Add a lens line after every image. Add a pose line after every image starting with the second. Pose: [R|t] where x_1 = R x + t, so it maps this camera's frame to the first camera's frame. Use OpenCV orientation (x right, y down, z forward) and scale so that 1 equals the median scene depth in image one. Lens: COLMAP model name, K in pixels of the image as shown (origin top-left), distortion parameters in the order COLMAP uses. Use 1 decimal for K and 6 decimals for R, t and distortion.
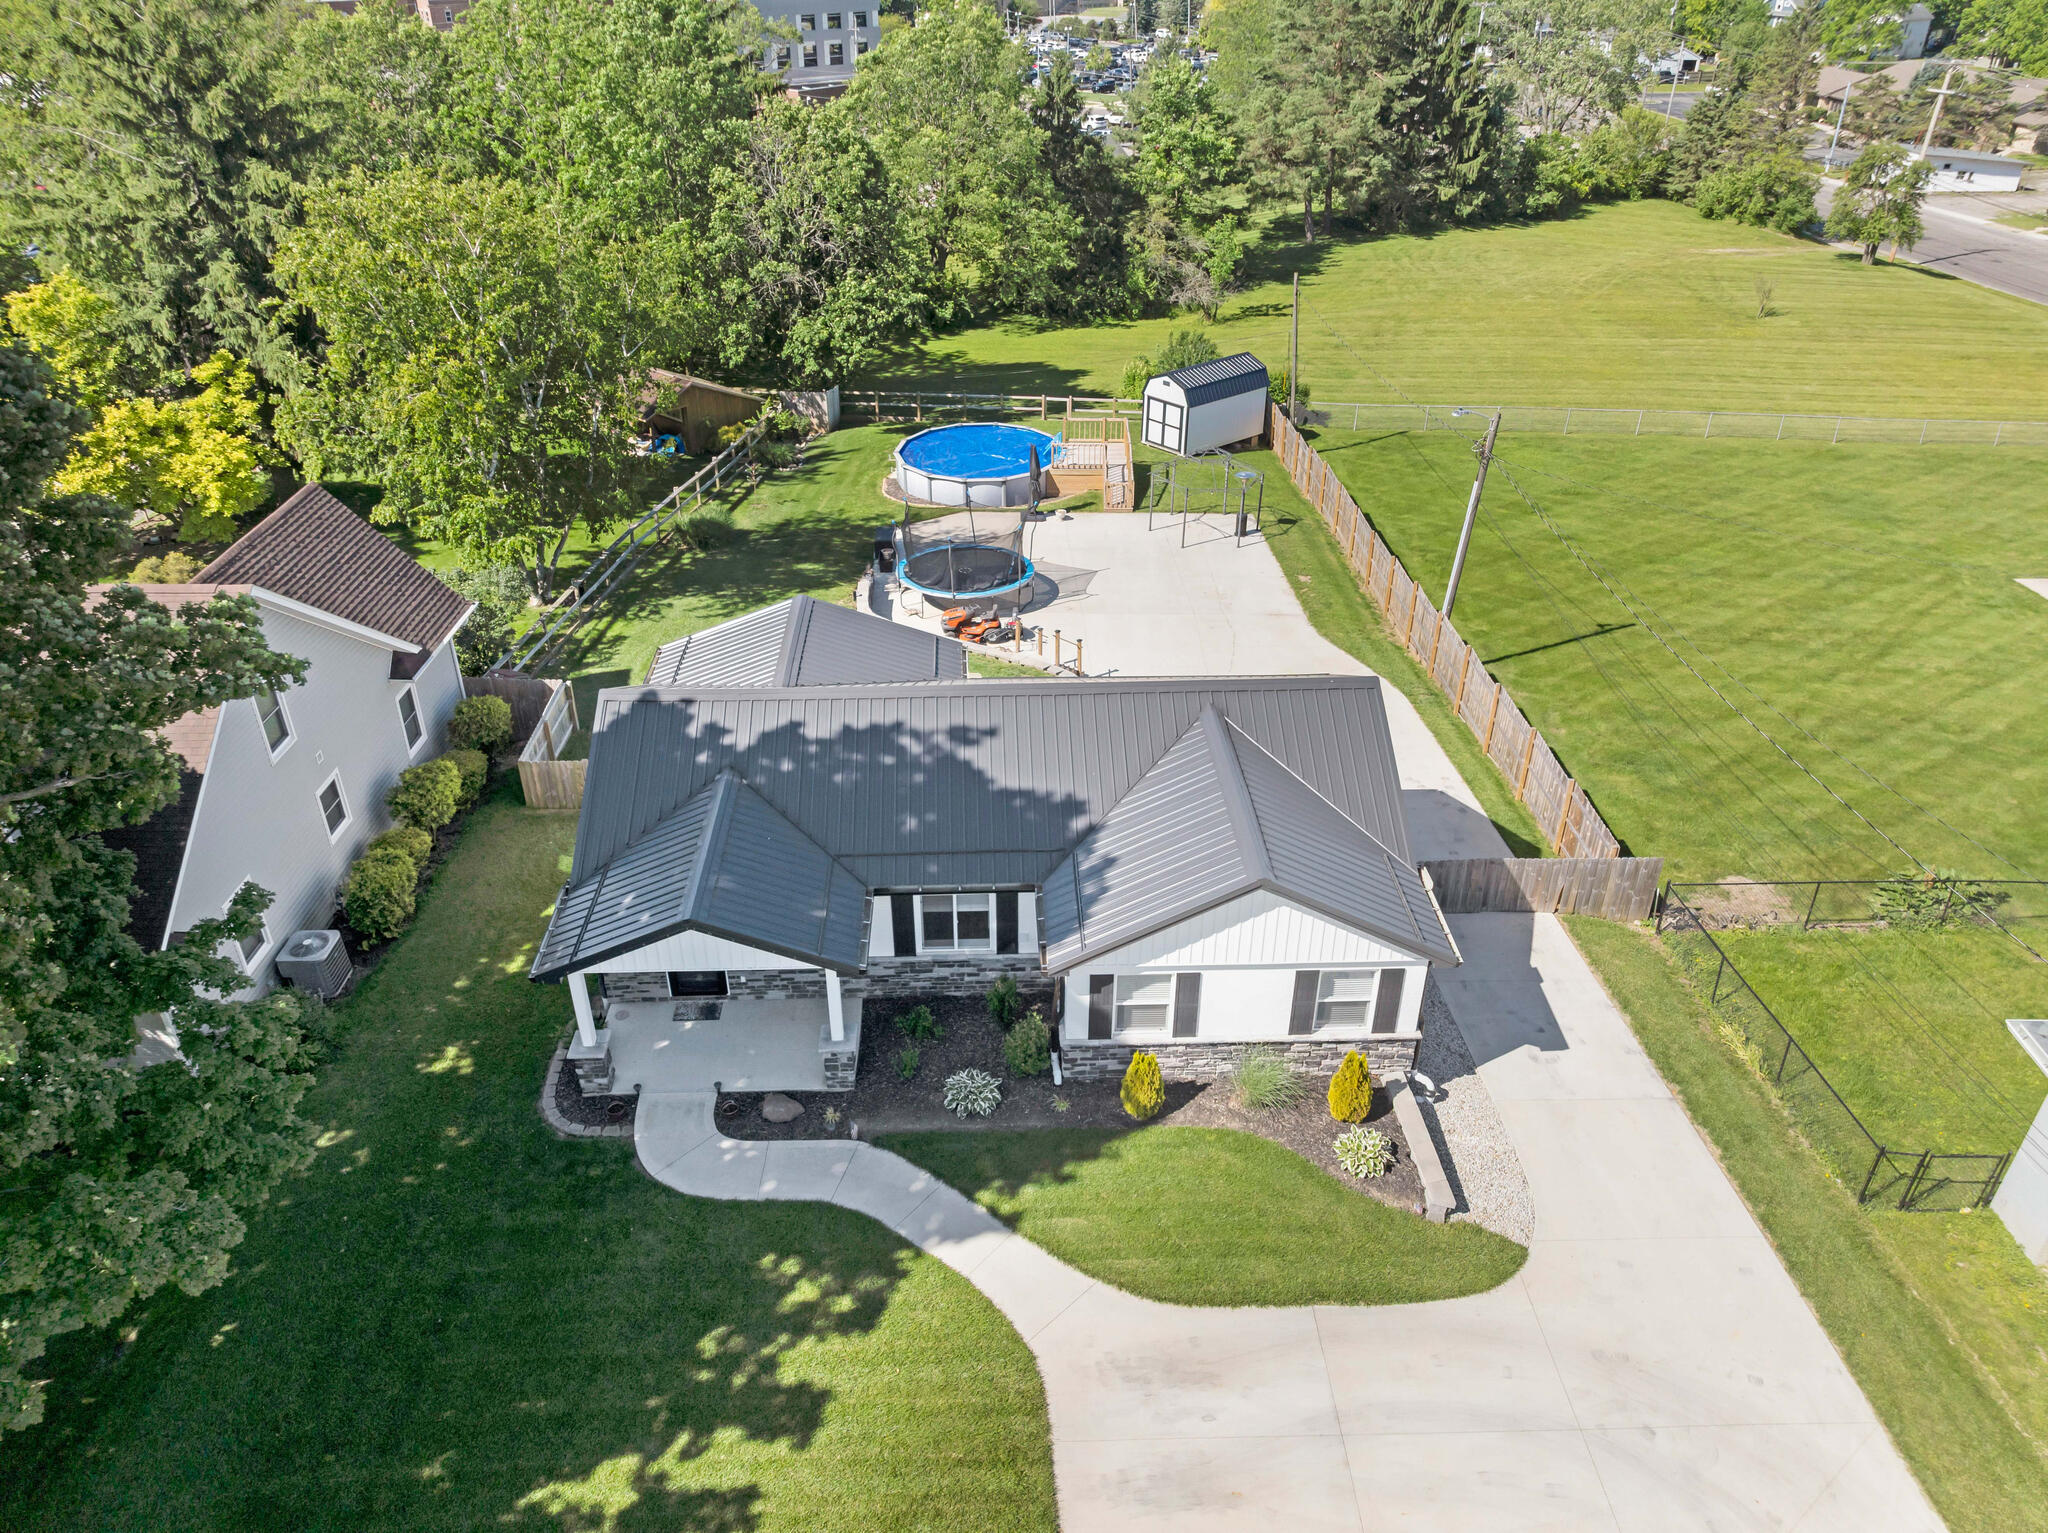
lens RADIAL K [[1437.4, 0, 1023.6], [0, 1437.4, 777.2], [0, 0, 1]] dist [-0.035551, 0.004067]
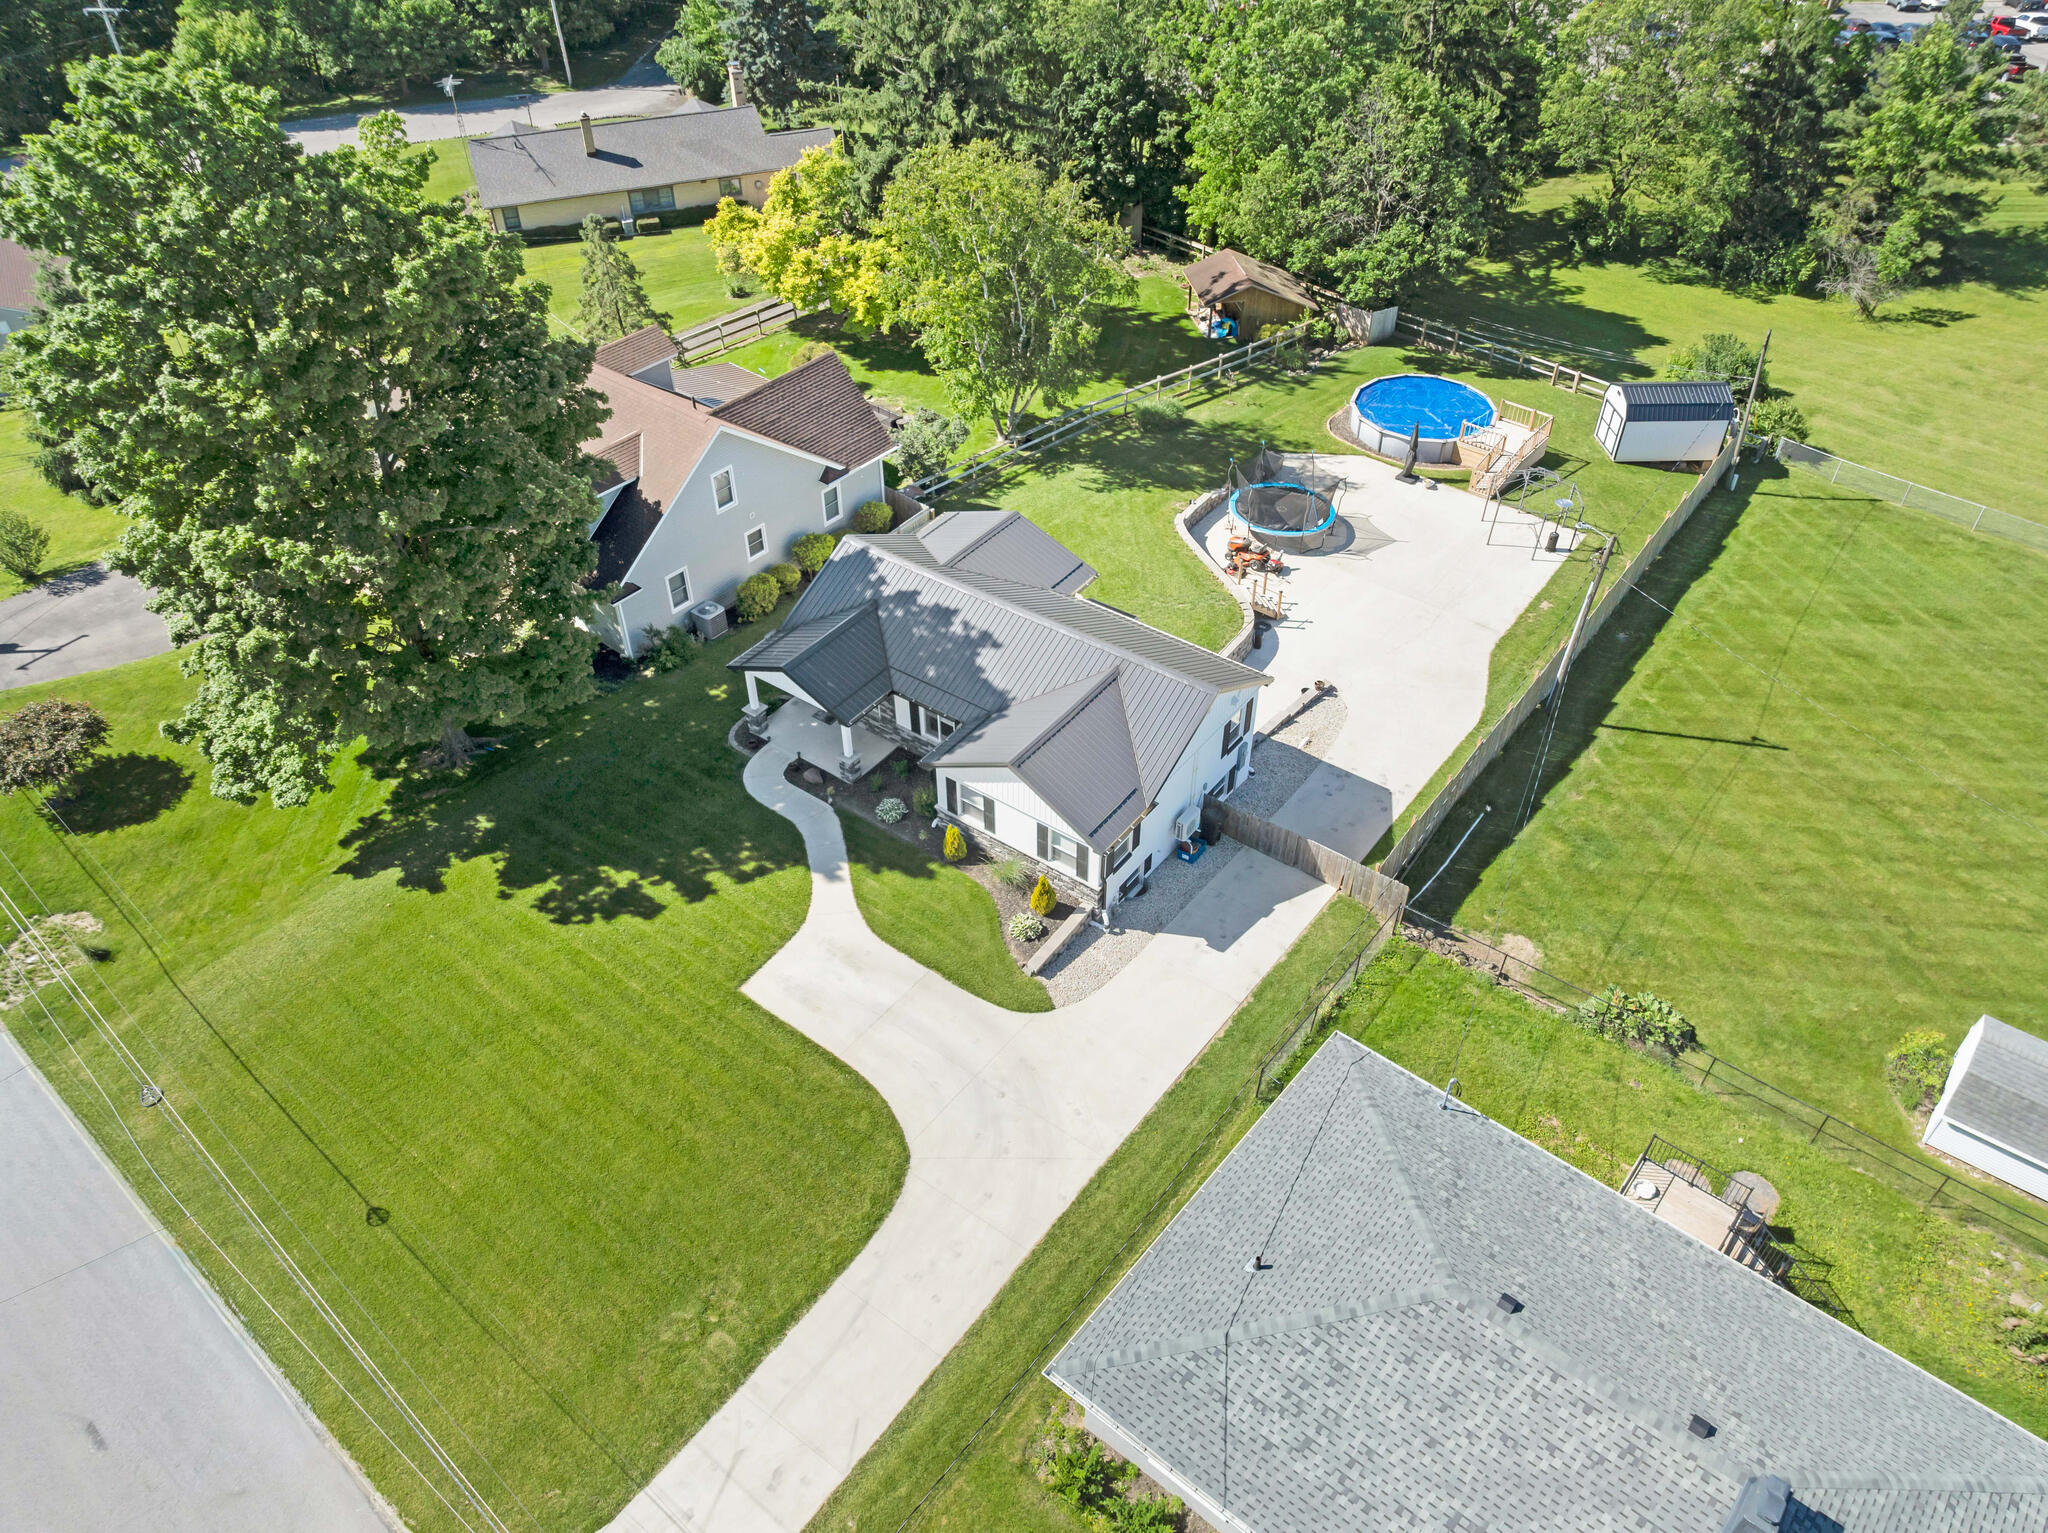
lens RADIAL K [[1454.8, 0, 1028.8], [0, 1454.8, 763.5], [0, 0, 1]] dist [-0.036155, -0.001404]
pose [[0.788994, 0.401567, -0.465009, 0.906171], [-0.321466, 0.914798, 0.244551, -0.336852], [0.523592, -0.043465, 0.850859, -0.489807]]
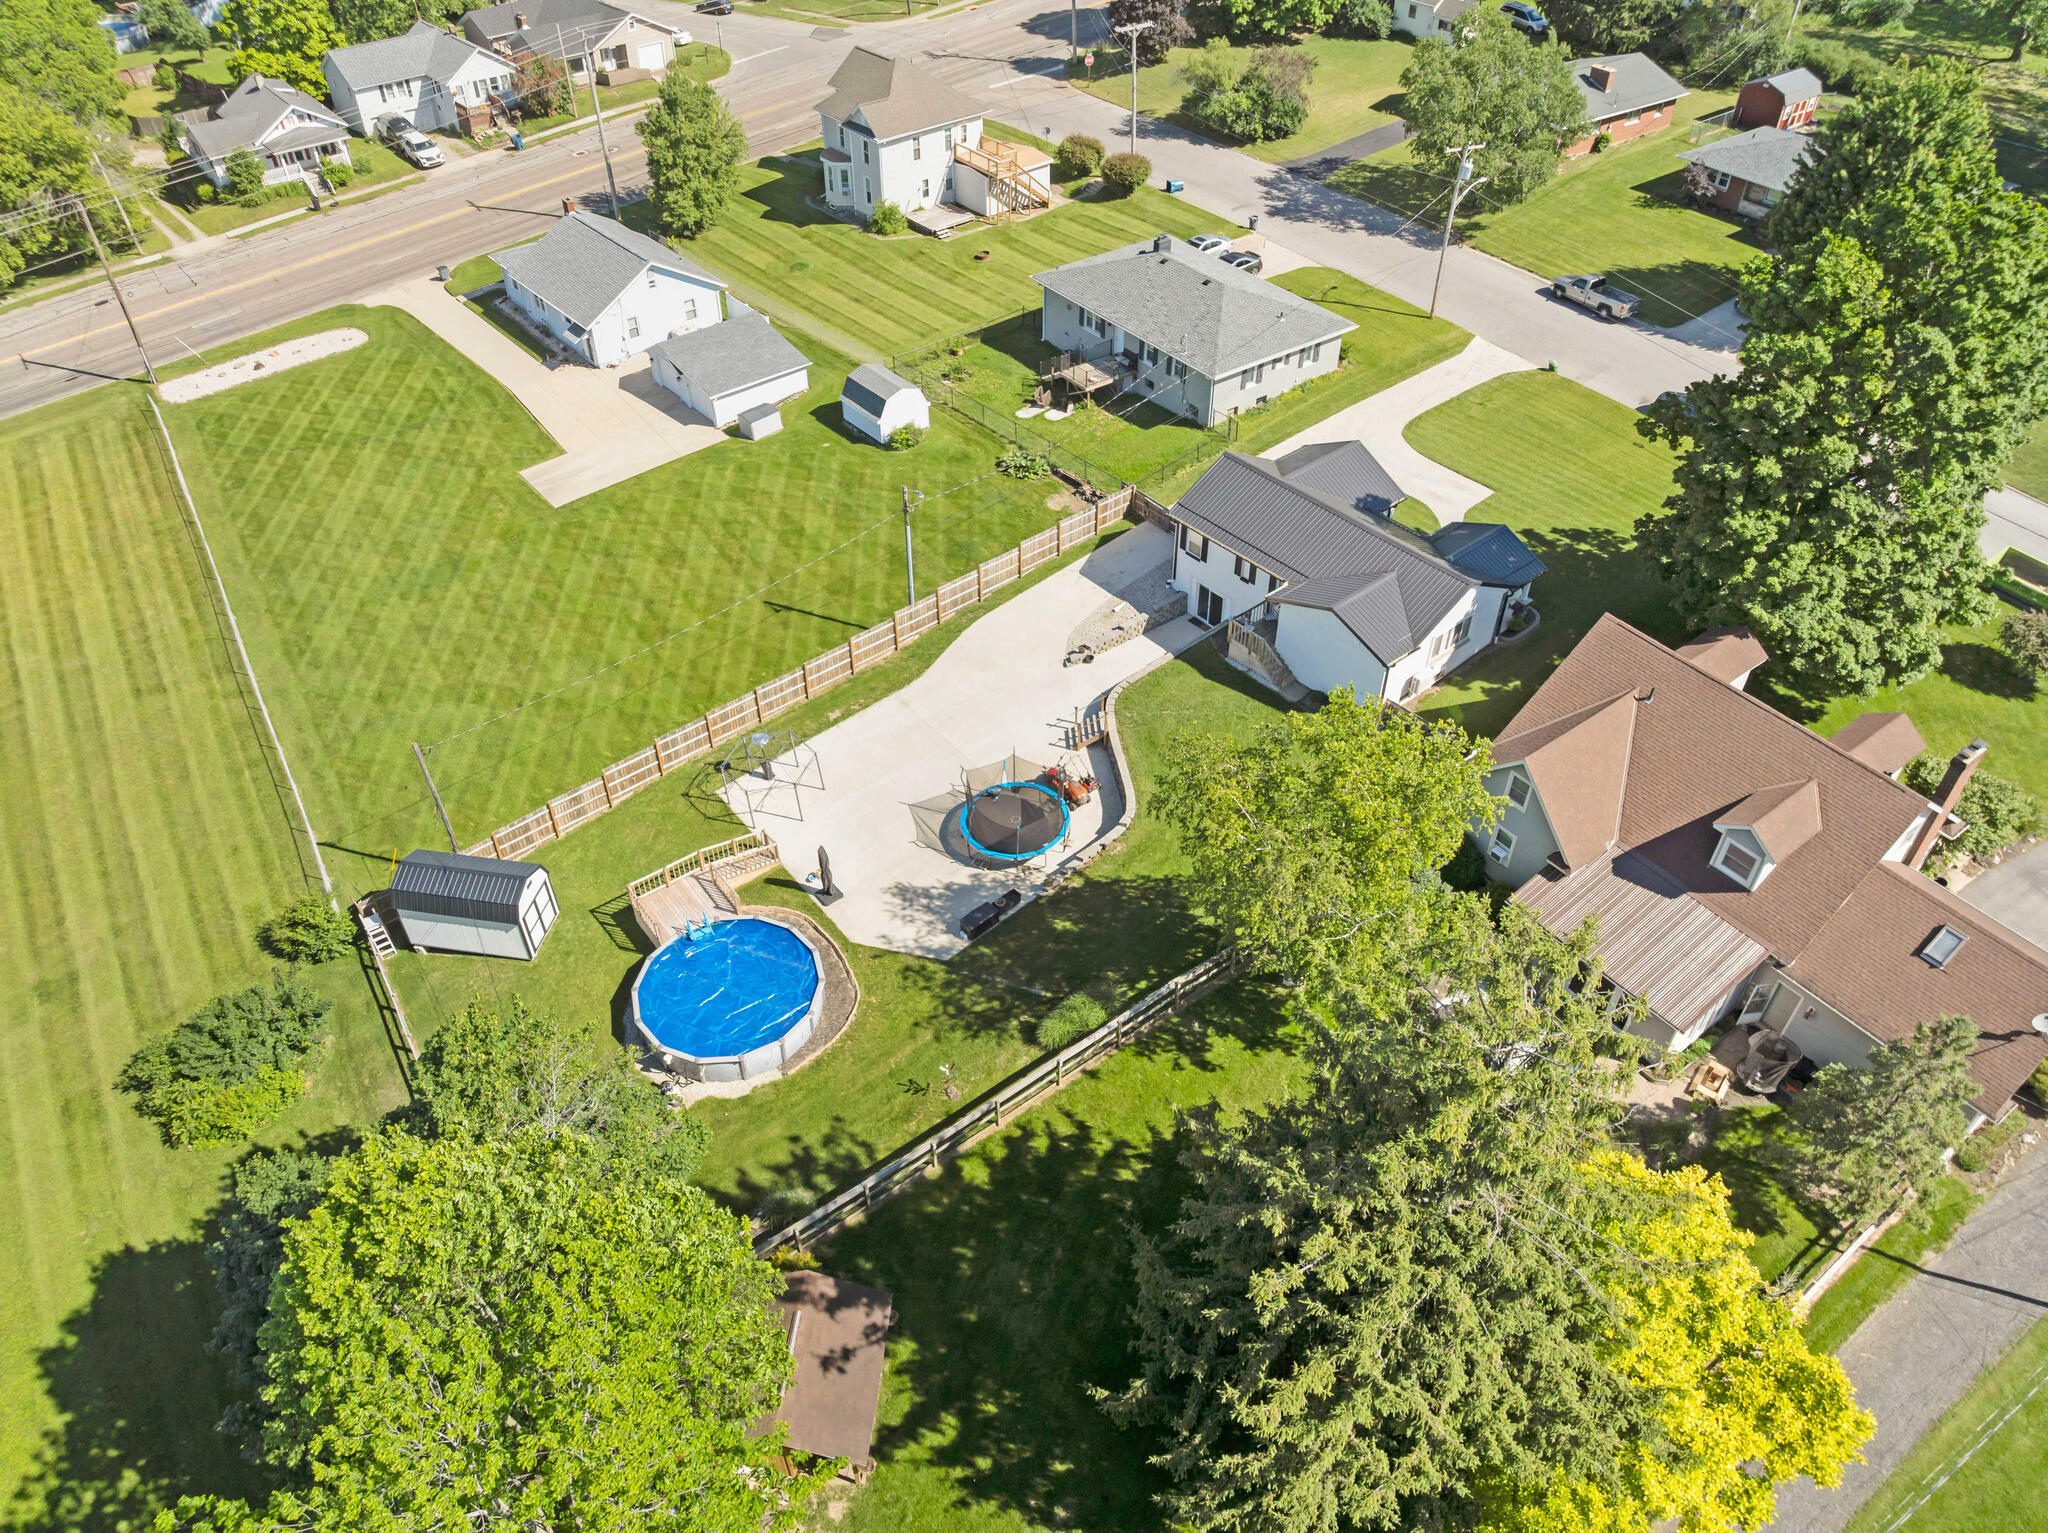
lens RADIAL K [[1454.8, 0, 1028.8], [0, 1454.8, 763.5], [0, 0, 1]] dist [-0.036155, -0.001404]
pose [[-0.622609, -0.517616, 0.586883, -1.433958], [0.411231, 0.421648, 0.808147, -2.215647], [-0.665768, 0.744504, -0.049662, 1.891758]]
